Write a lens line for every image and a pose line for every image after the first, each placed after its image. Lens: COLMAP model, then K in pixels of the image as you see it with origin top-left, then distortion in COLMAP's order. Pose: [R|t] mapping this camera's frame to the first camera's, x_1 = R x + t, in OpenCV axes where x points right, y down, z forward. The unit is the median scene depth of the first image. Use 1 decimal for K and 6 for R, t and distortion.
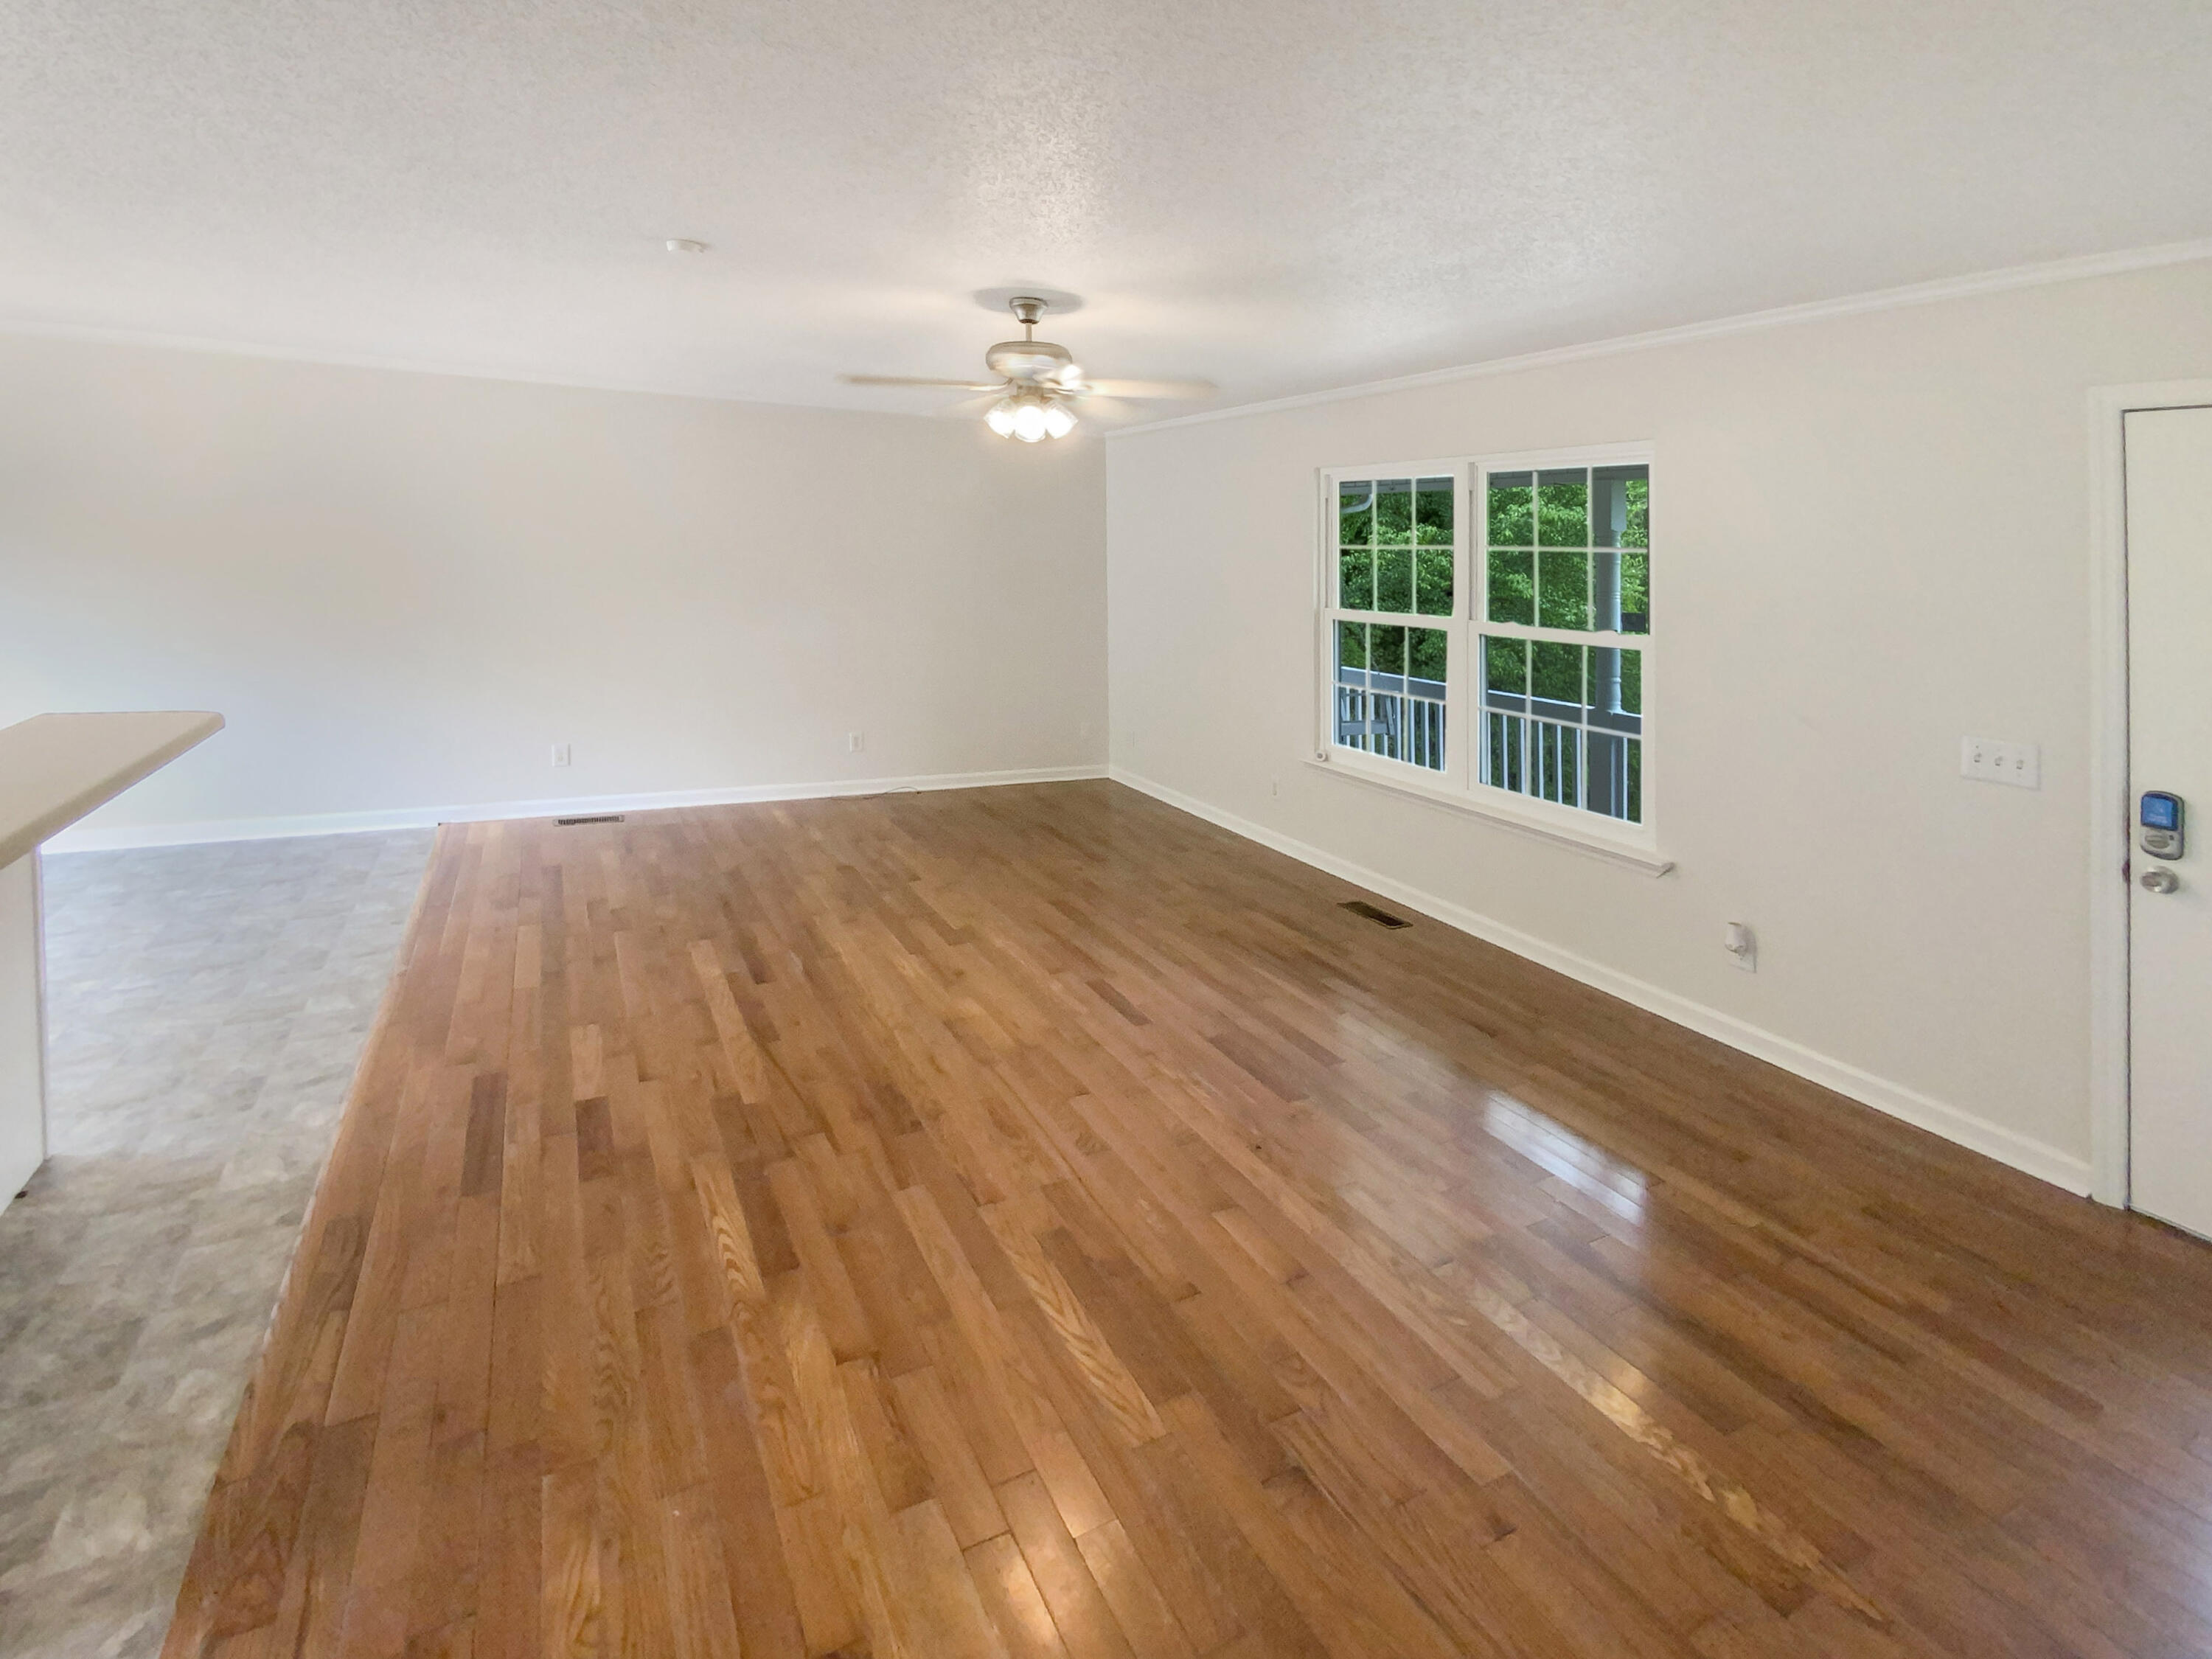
lens RADIAL K [[965.0, 0, 1106.0], [0, 965.0, 829.5], [0, 0, 1]] dist [-0.041887, -0.000316]
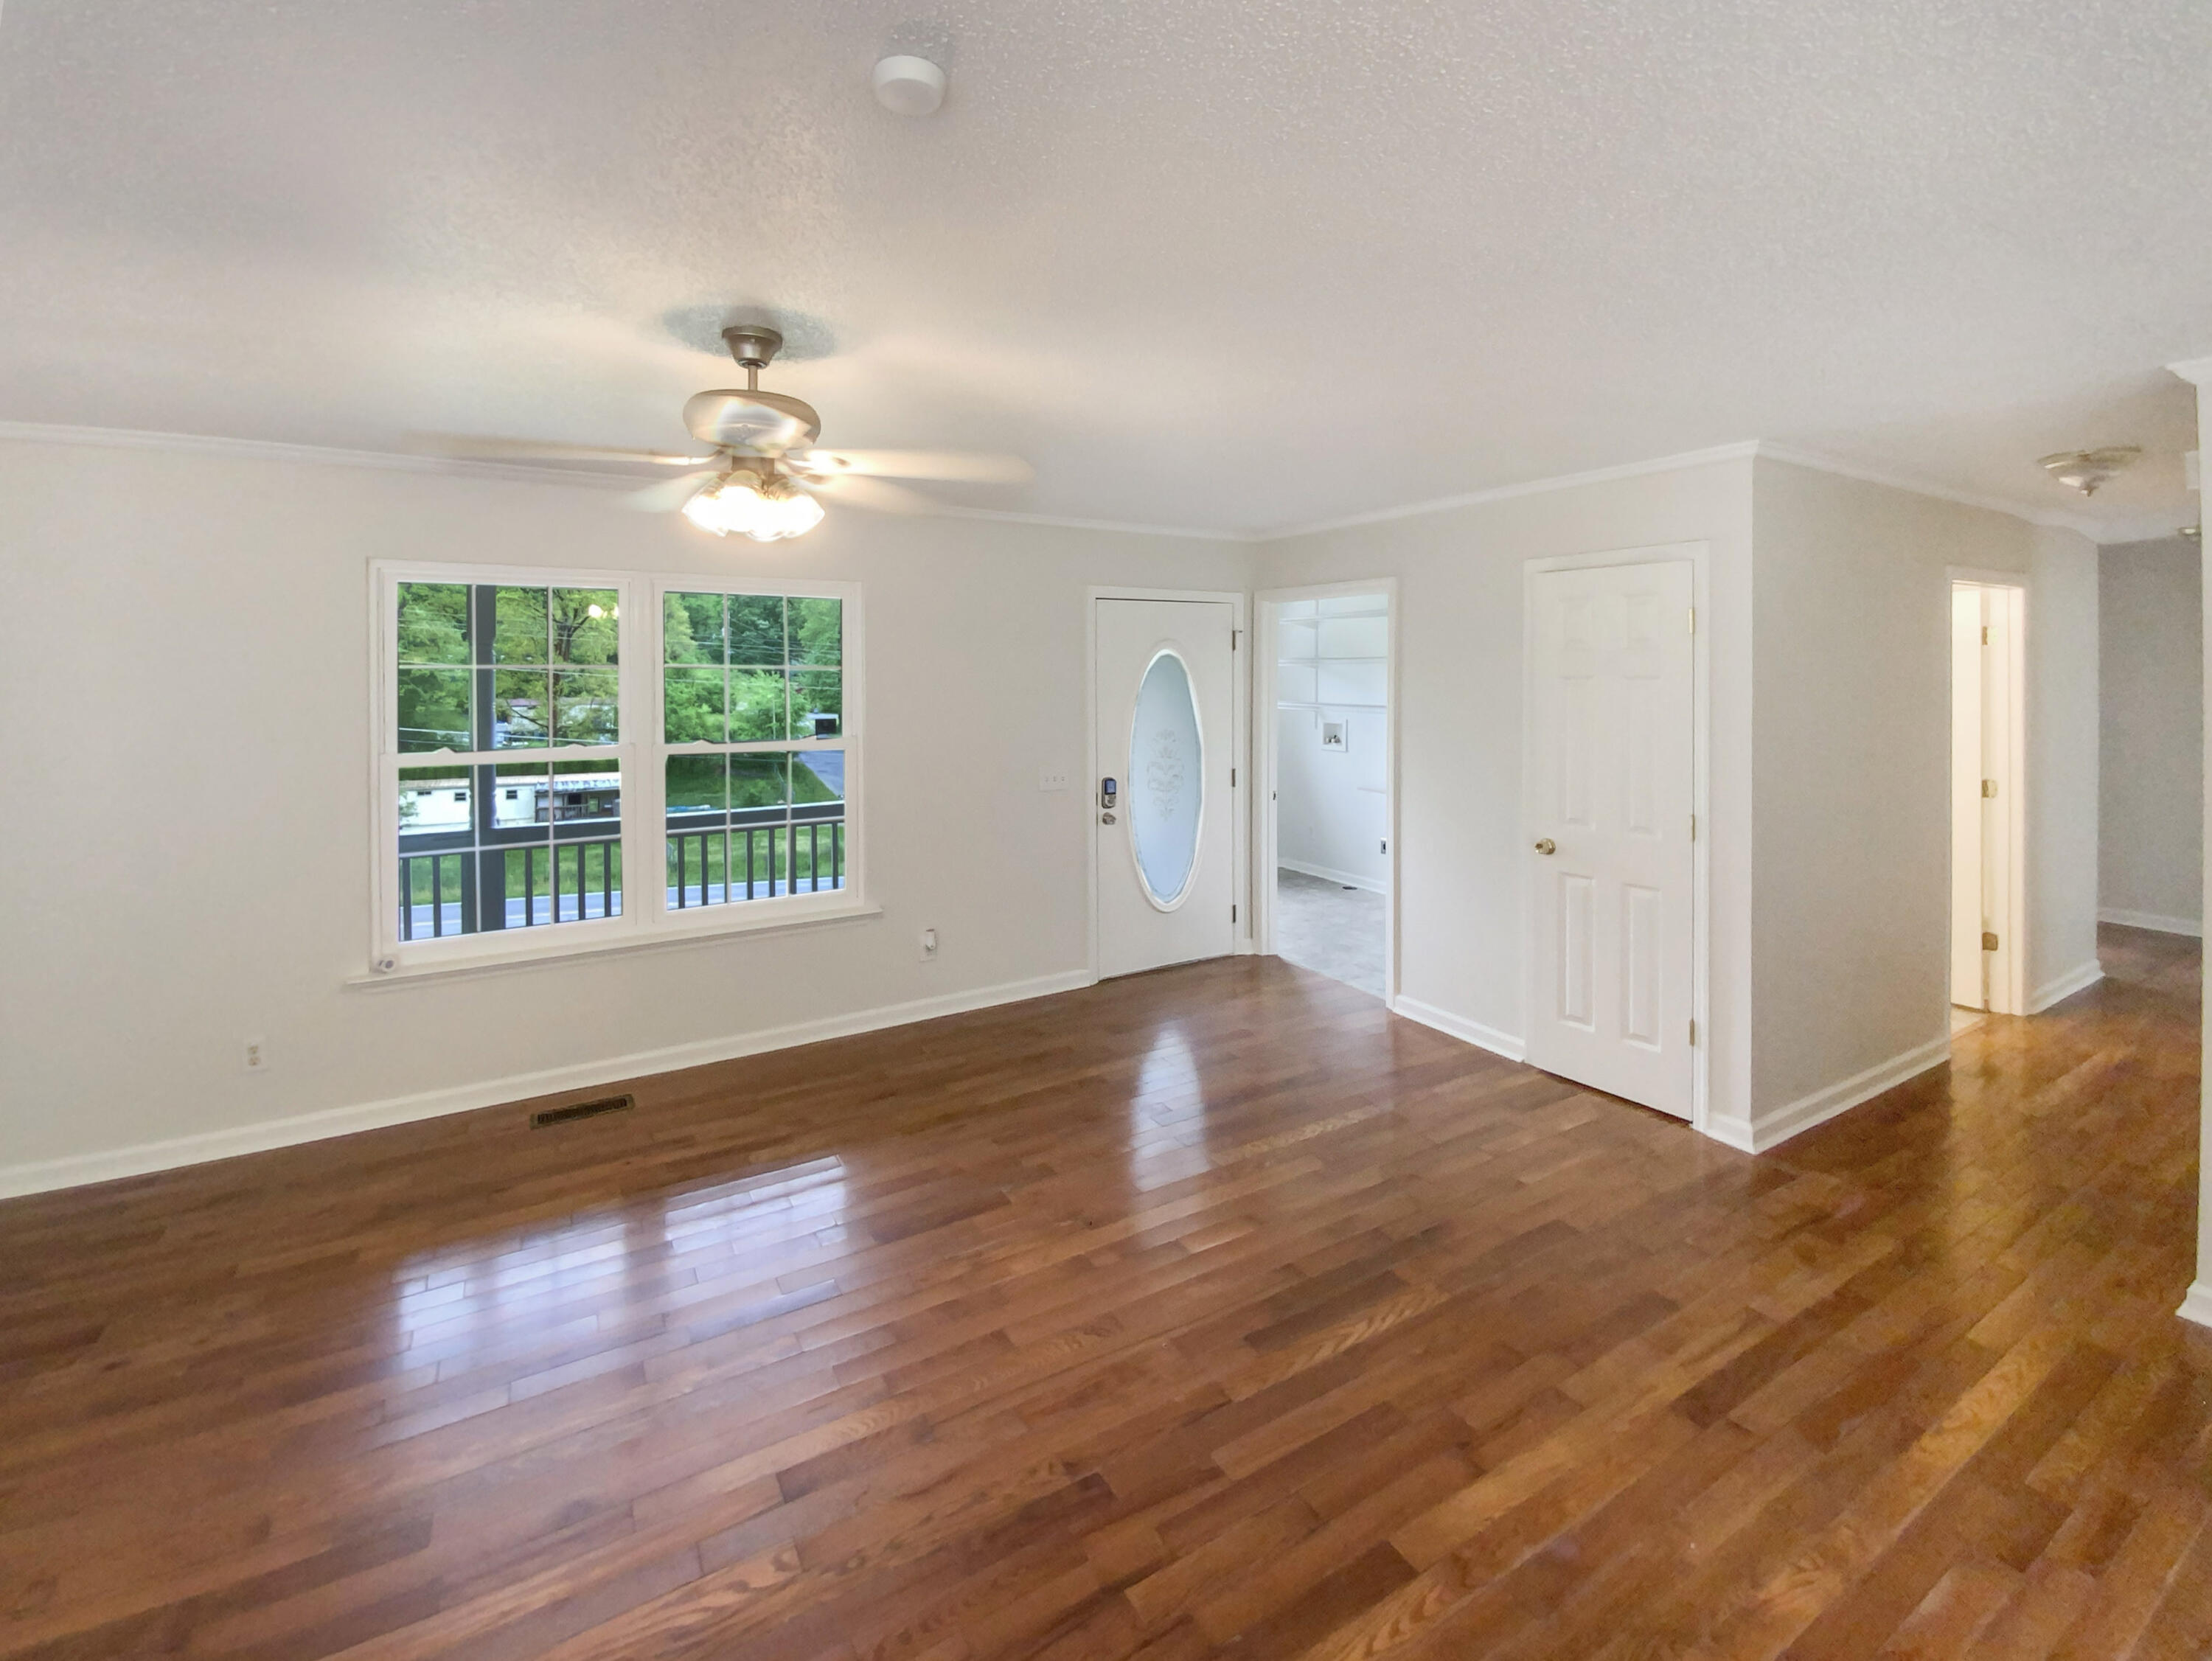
lens RADIAL K [[964.9, 0, 1106.0], [0, 964.9, 830.5], [0, 0, 1]] dist [-0.041887, -0.000316]
pose [[-0.050883, -0.186685, 0.981101, -0.881644], [0.269710, 0.943303, 0.193481, -0.312162], [-0.961596, 0.274458, 0.002352, 0.937707]]
